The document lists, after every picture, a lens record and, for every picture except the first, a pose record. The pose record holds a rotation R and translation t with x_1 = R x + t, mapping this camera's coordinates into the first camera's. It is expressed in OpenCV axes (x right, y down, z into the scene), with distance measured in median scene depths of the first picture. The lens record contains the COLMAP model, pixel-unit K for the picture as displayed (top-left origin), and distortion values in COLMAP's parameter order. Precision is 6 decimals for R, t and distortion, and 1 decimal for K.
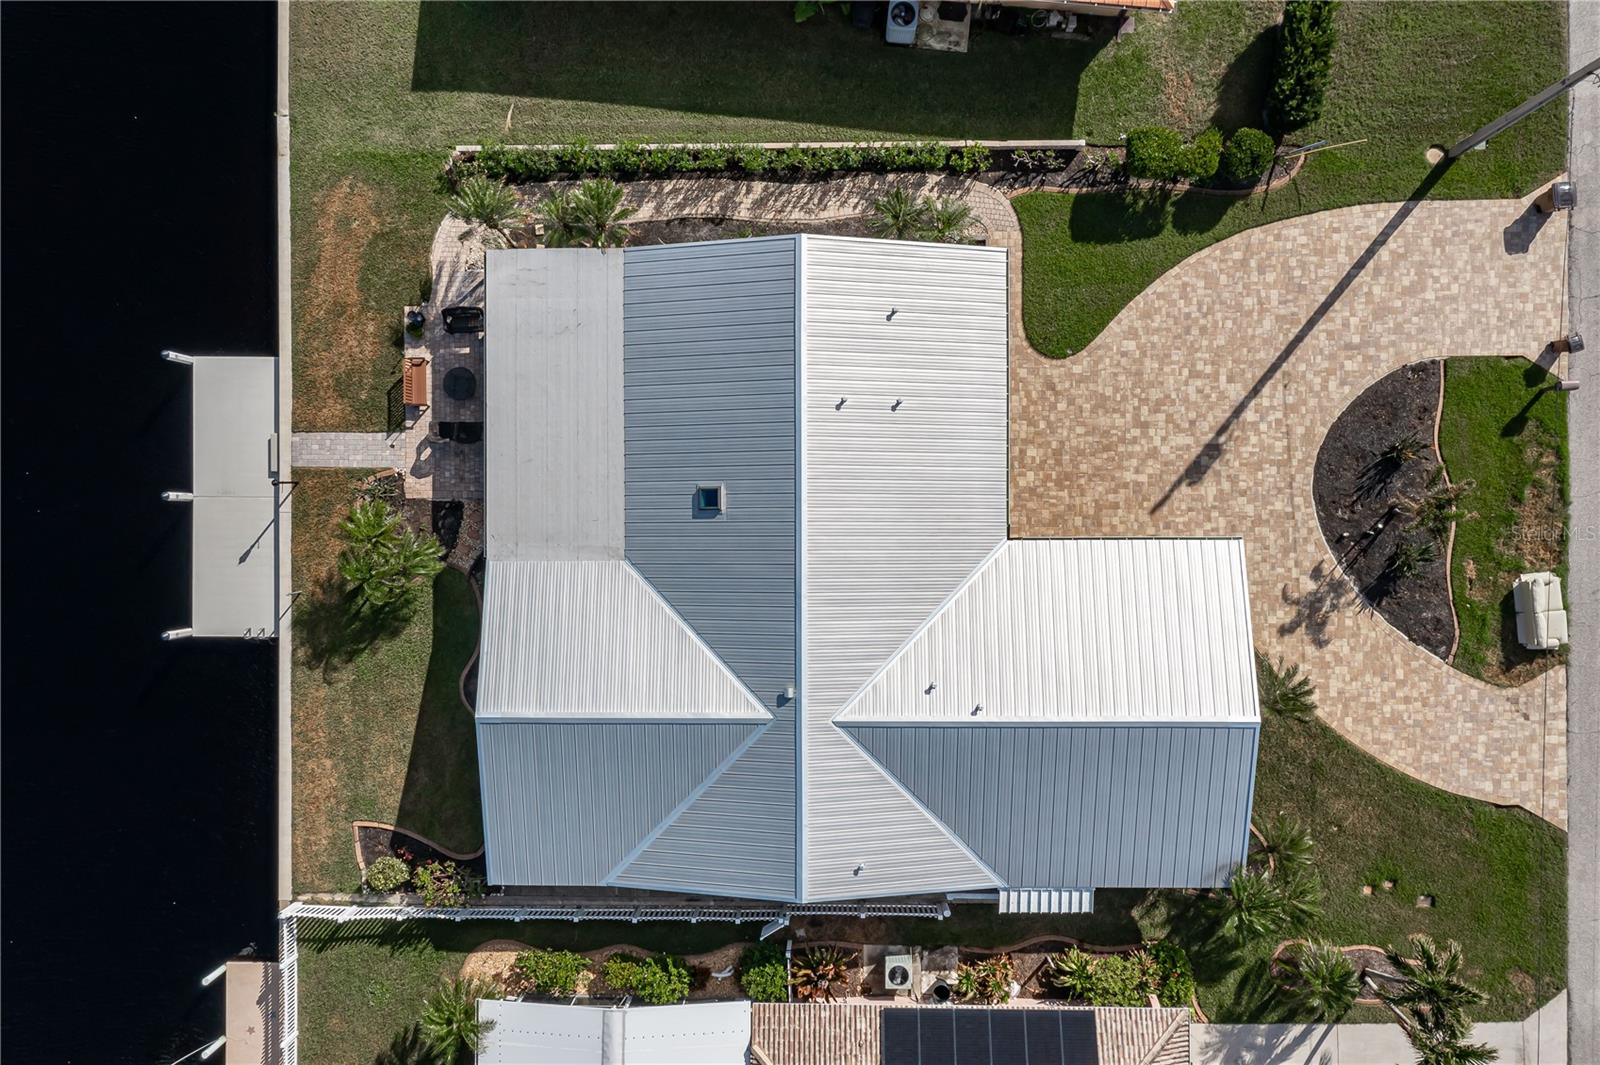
lens RADIAL K [[1340.4, 0, 719.3], [0, 1340.4, 539.2], [0, 0, 1]] dist [0.030702, -0.007424]
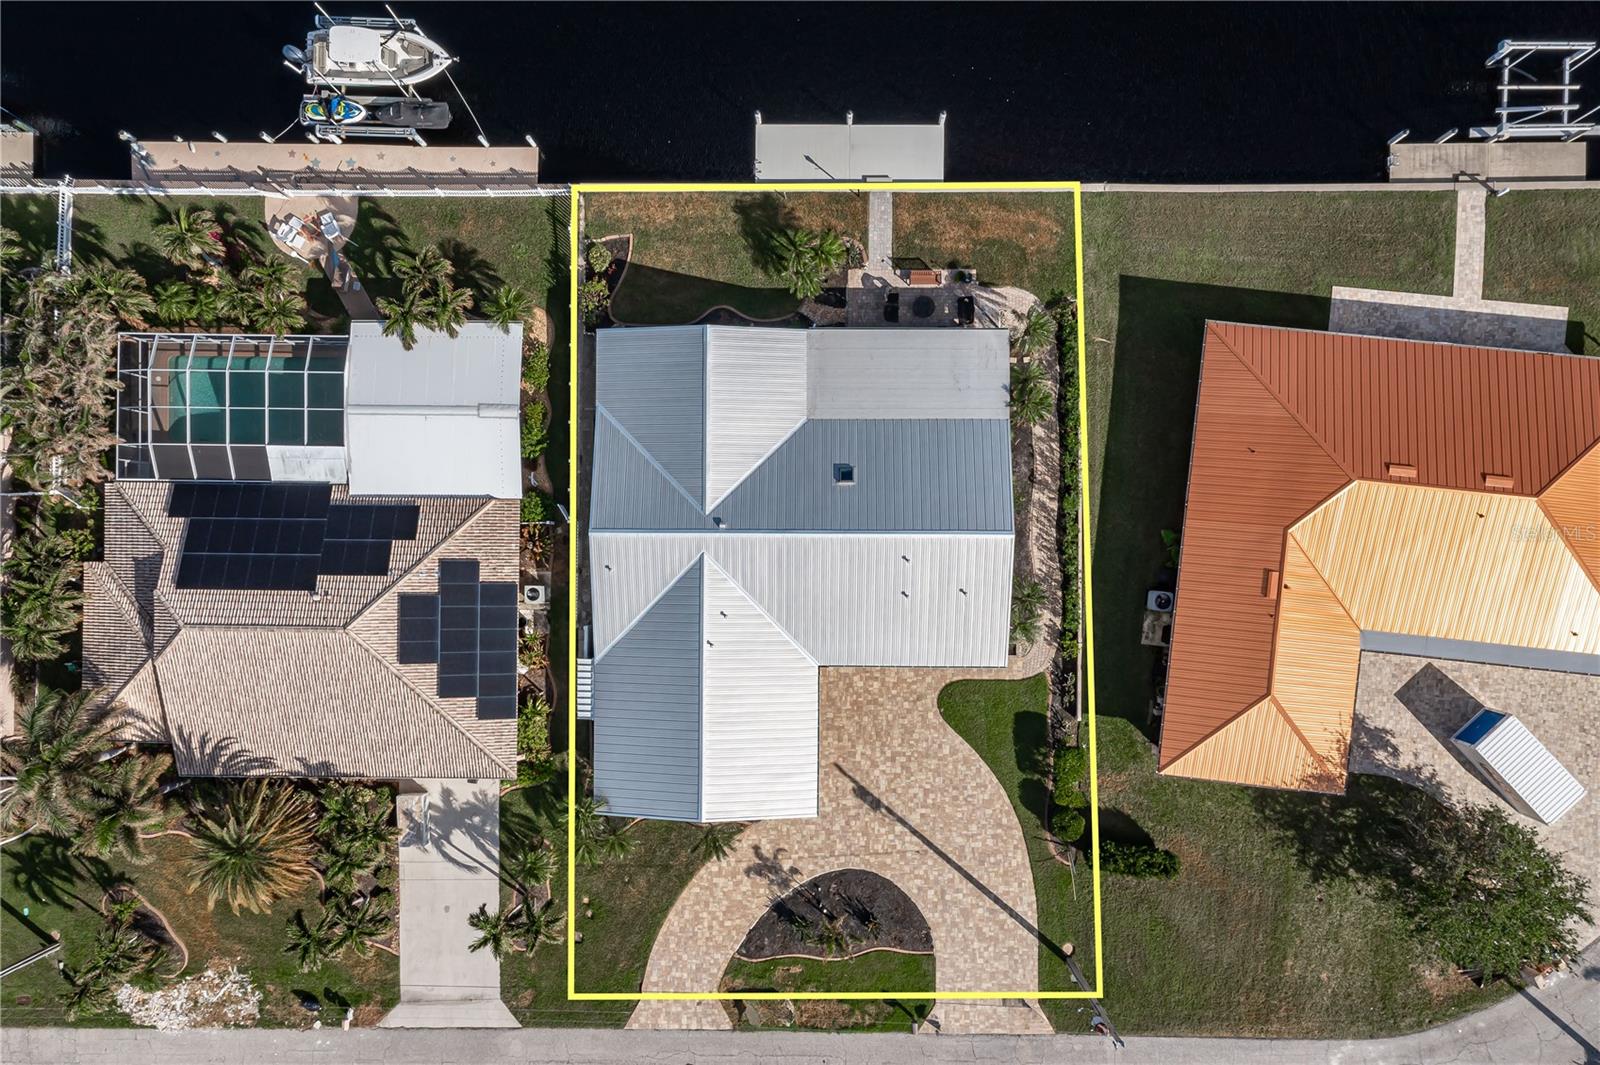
lens RADIAL K [[1379.0, 0, 789.7], [0, 1379.0, 473.3], [0, 0, 1]] dist [0.004723, 0.021899]
pose [[-0.005962, 0.999618, 0.026973, -0.046984], [-0.999900, -0.006305, 0.012666, 0.013581], [0.012831, -0.026895, 0.999556, -0.545971]]
